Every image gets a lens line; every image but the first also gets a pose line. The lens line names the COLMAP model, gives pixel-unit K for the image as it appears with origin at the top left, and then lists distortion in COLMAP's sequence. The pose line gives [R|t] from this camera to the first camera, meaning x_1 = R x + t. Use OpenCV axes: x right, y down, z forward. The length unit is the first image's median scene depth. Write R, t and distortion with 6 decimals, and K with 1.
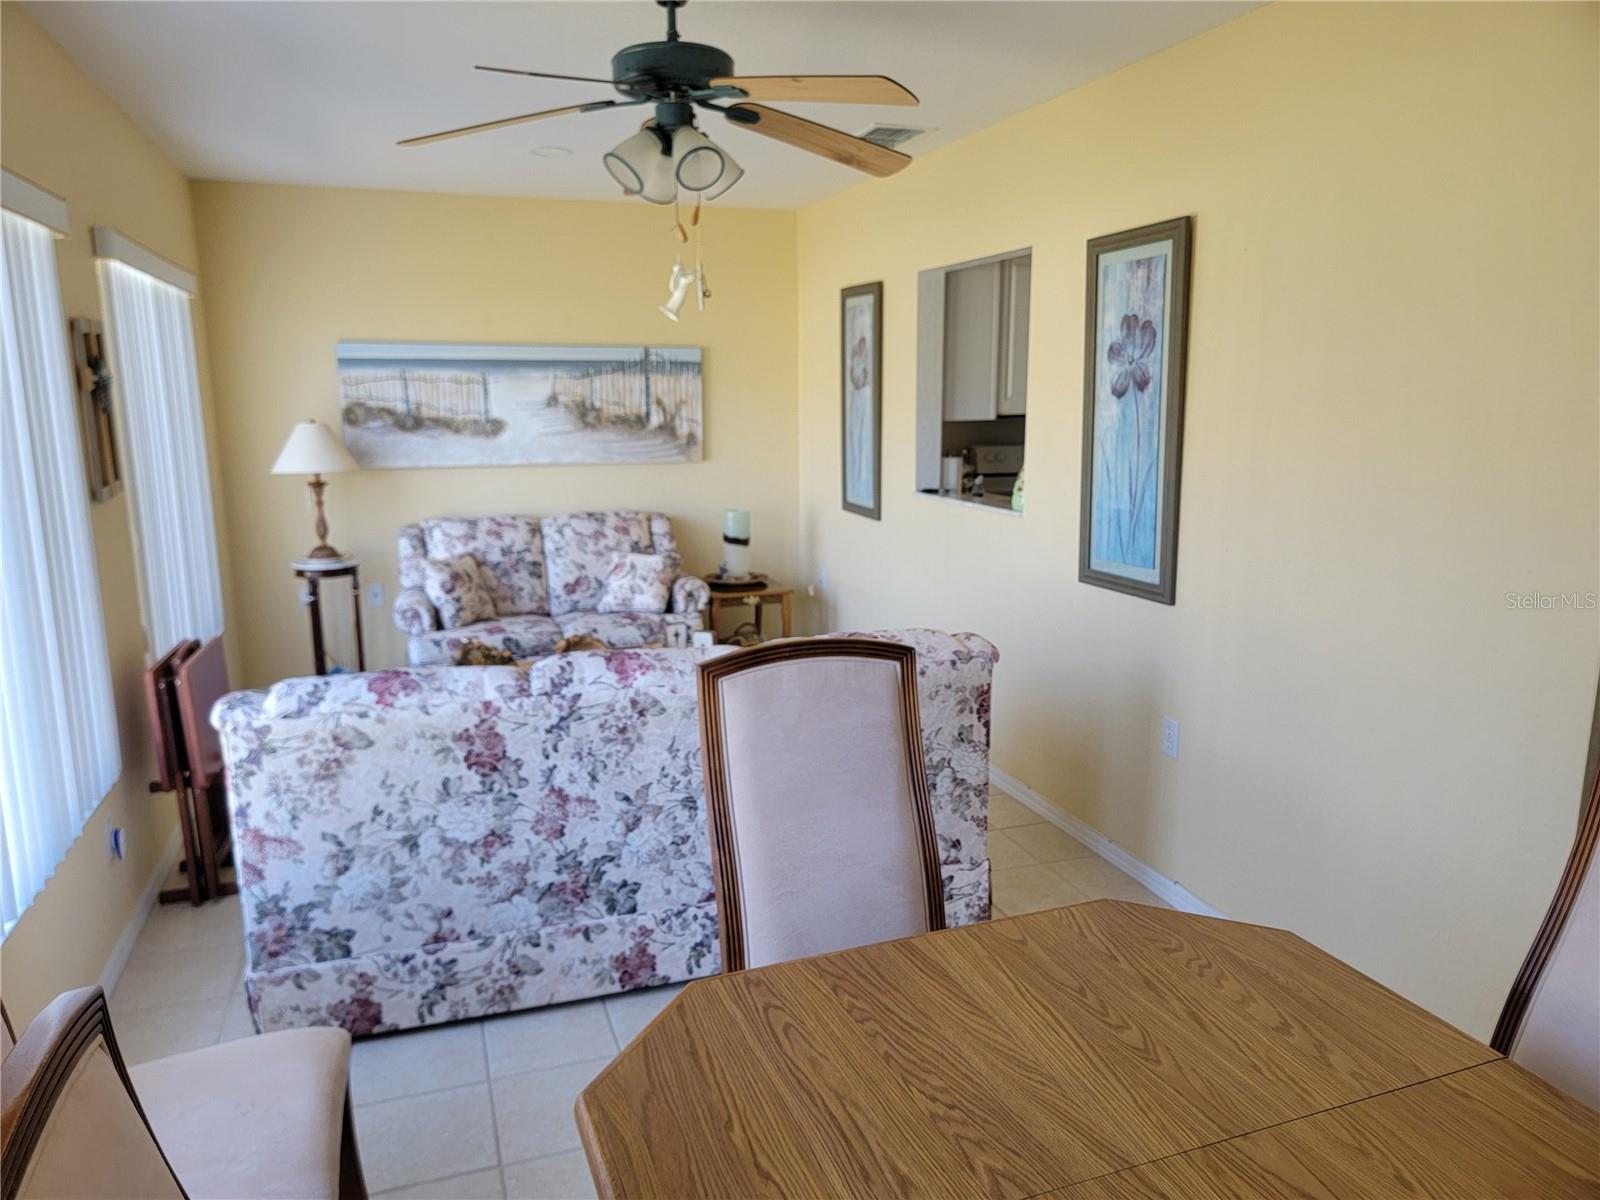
lens RADIAL K [[1108.4, 0, 802.5], [0, 1108.4, 606.9], [0, 0, 1]] dist [0.085064, -0.124278]
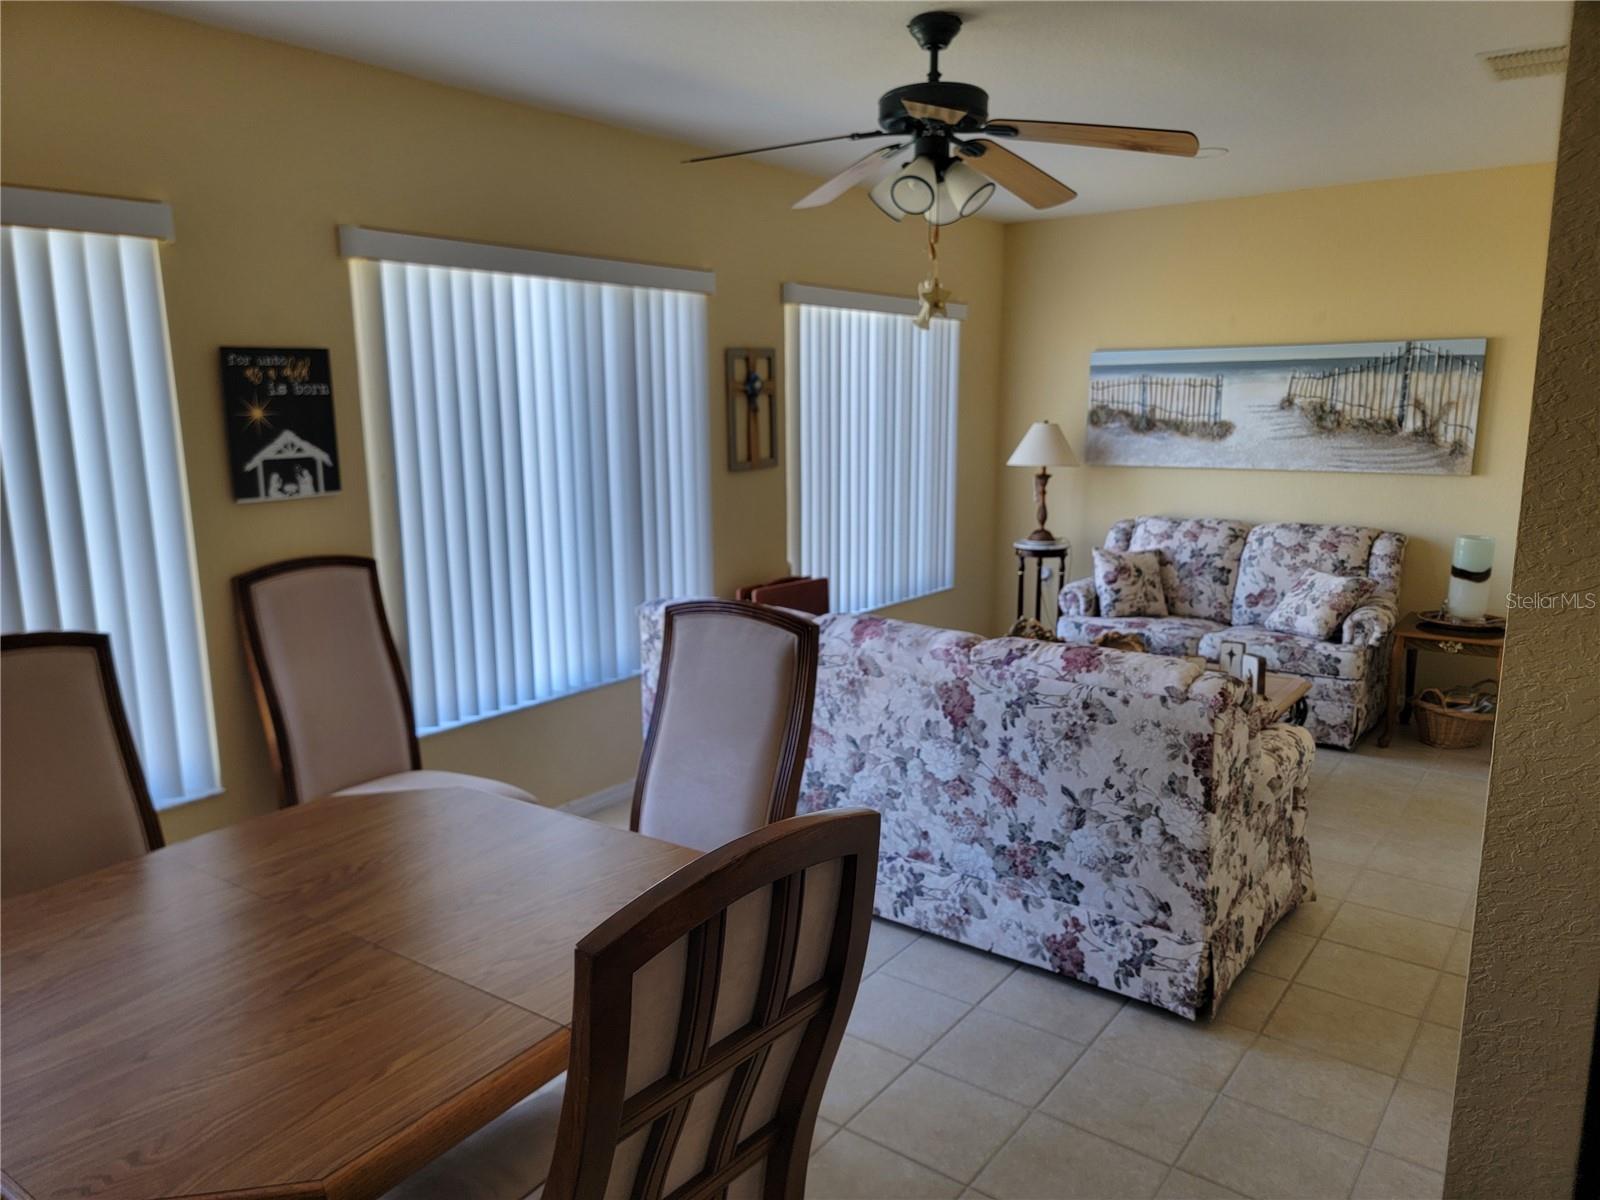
lens RADIAL K [[1121.4, 0, 803.1], [0, 1121.4, 614.0], [0, 0, 1]] dist [0.073464, -0.062133]
pose [[0.564340, 0.157503, -0.810378, 0.369297], [-0.157220, 0.984171, 0.081794, -0.023967], [0.810433, 0.081248, 0.580169, 0.127925]]
